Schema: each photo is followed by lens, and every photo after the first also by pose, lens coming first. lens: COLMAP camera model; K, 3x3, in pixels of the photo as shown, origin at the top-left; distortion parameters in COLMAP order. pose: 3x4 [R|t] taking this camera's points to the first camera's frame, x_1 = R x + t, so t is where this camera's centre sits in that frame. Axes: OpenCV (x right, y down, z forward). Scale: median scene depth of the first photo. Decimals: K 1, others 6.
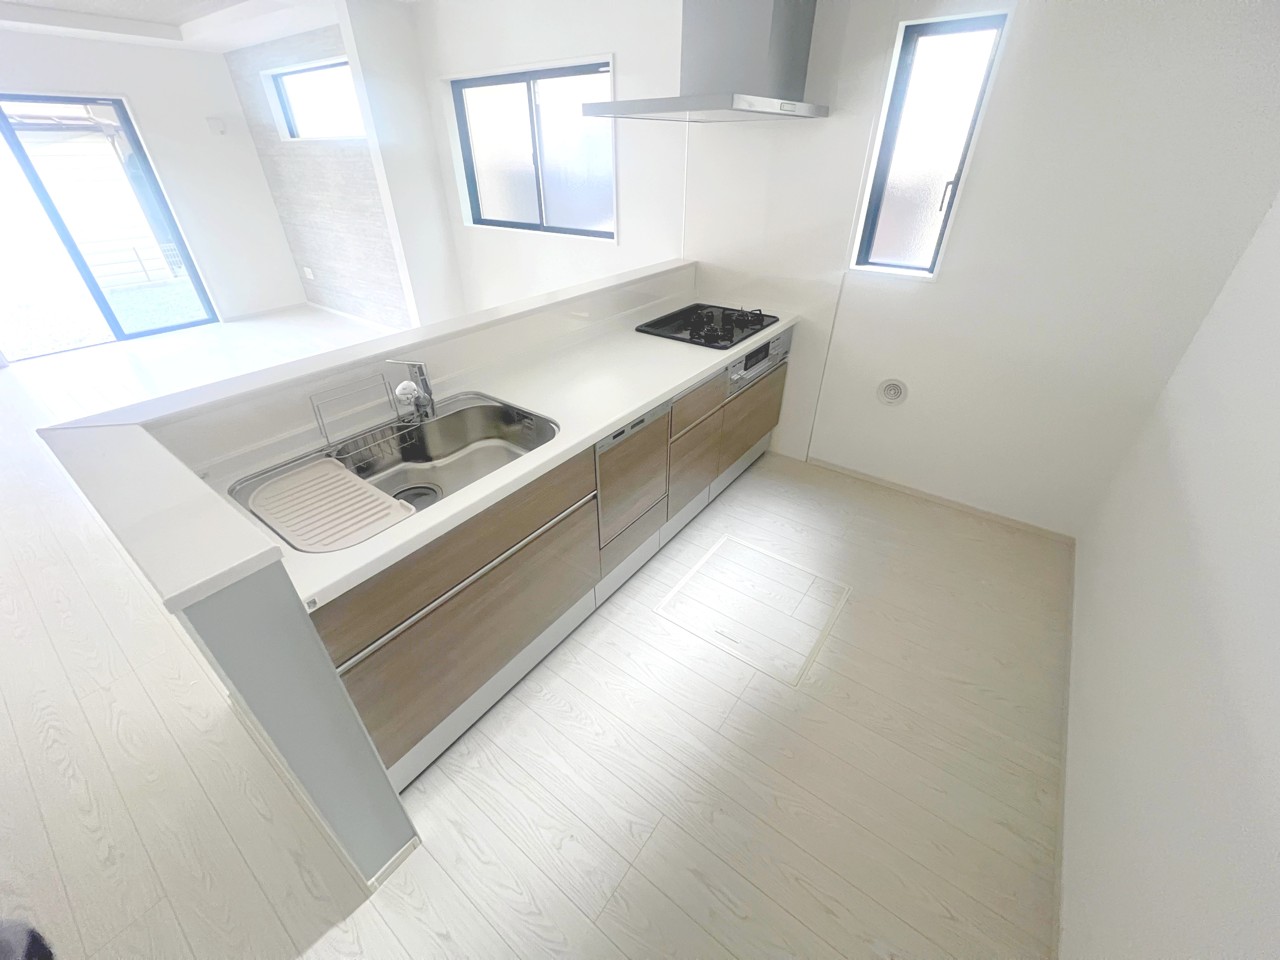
lens RADIAL K [[512.2, 0, 637.8], [0, 512.2, 479.4], [0, 0, 1]] dist [-0.000814, -0.001217]
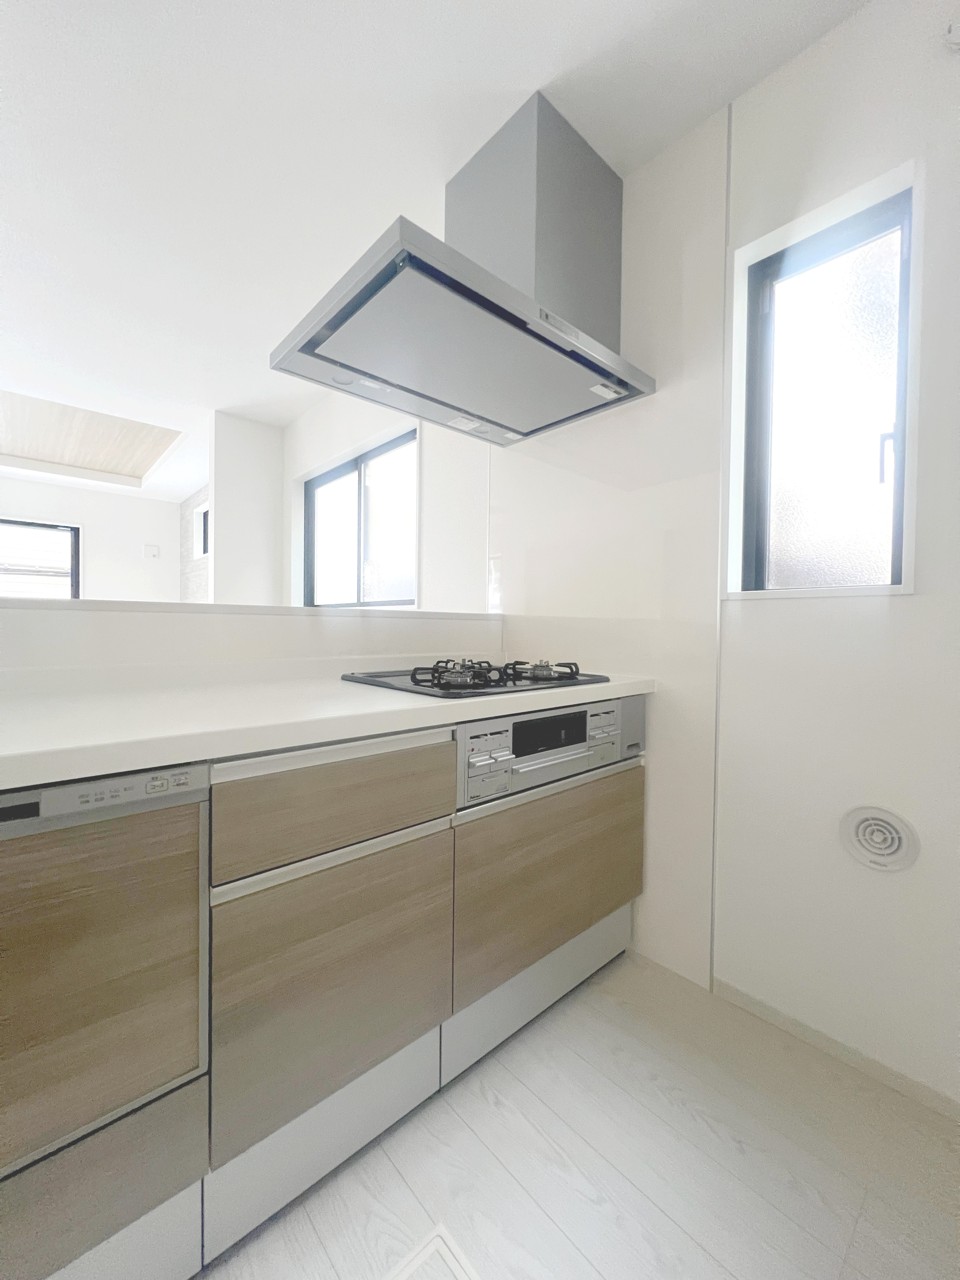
lens RADIAL K [[512.2, 0, 480.9], [0, 512.2, 635.9], [0, 0, 1]] dist [-0.000814, -0.001217]
pose [[0.980975, 0.024136, -0.192628, 0.232855], [-0.122617, 0.846305, -0.518395, -0.047269], [0.150510, 0.532152, 0.833163, 0.469128]]
